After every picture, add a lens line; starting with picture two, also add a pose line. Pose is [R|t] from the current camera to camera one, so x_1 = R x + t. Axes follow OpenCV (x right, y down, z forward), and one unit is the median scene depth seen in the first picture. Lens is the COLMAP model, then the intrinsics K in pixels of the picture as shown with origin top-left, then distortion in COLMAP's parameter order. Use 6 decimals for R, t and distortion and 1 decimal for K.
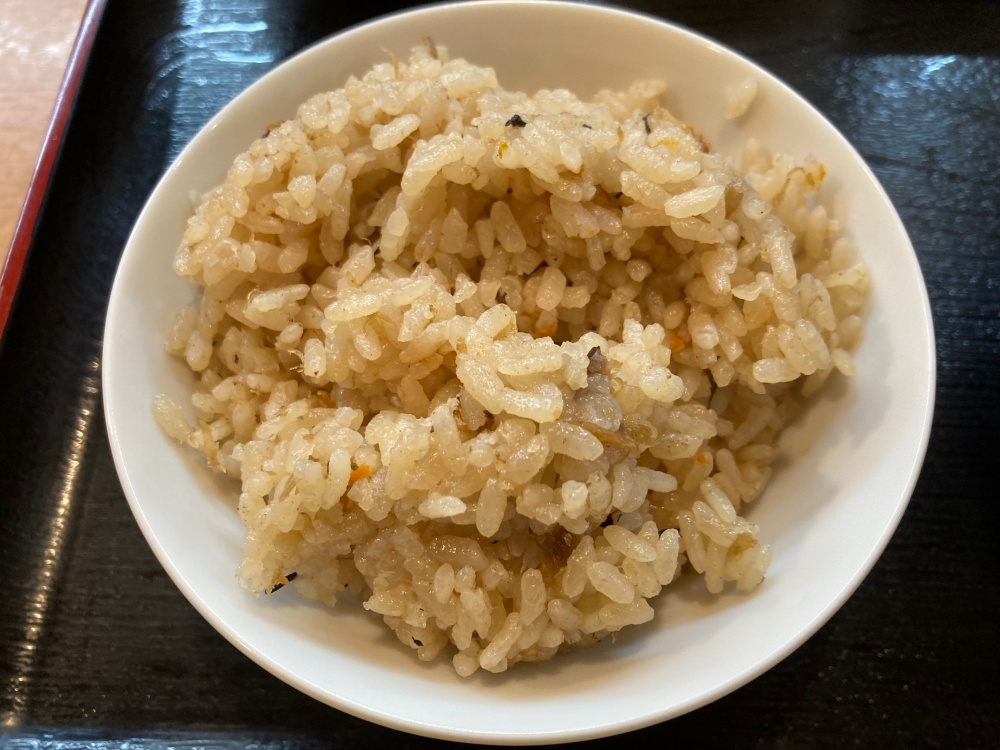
lens RADIAL K [[750.0, 0, 500.0], [0, 750.0, 375.0], [0, 0, 1]] dist [-0.022661, 0.002715]
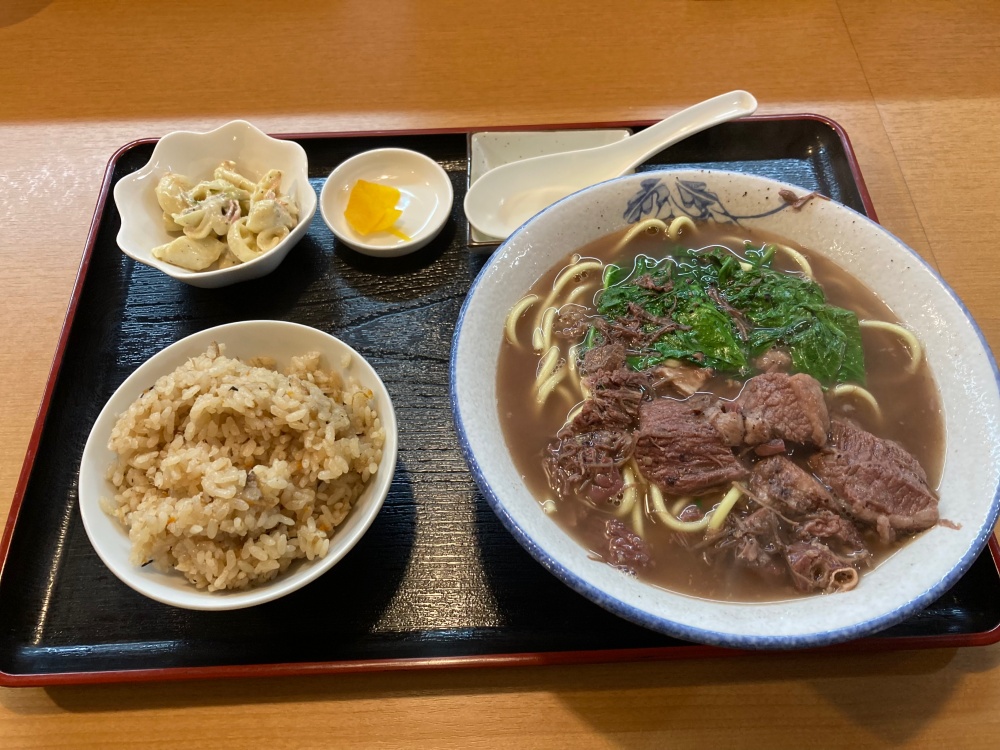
lens RADIAL K [[750.0, 0, 500.0], [0, 750.0, 375.0], [0, 0, 1]] dist [-0.022661, 0.002715]
pose [[0.997873, -0.049701, 0.042177, 0.885816], [0.054098, 0.992406, -0.110467, -0.032767], [-0.036366, 0.112514, 0.992984, -1.766531]]
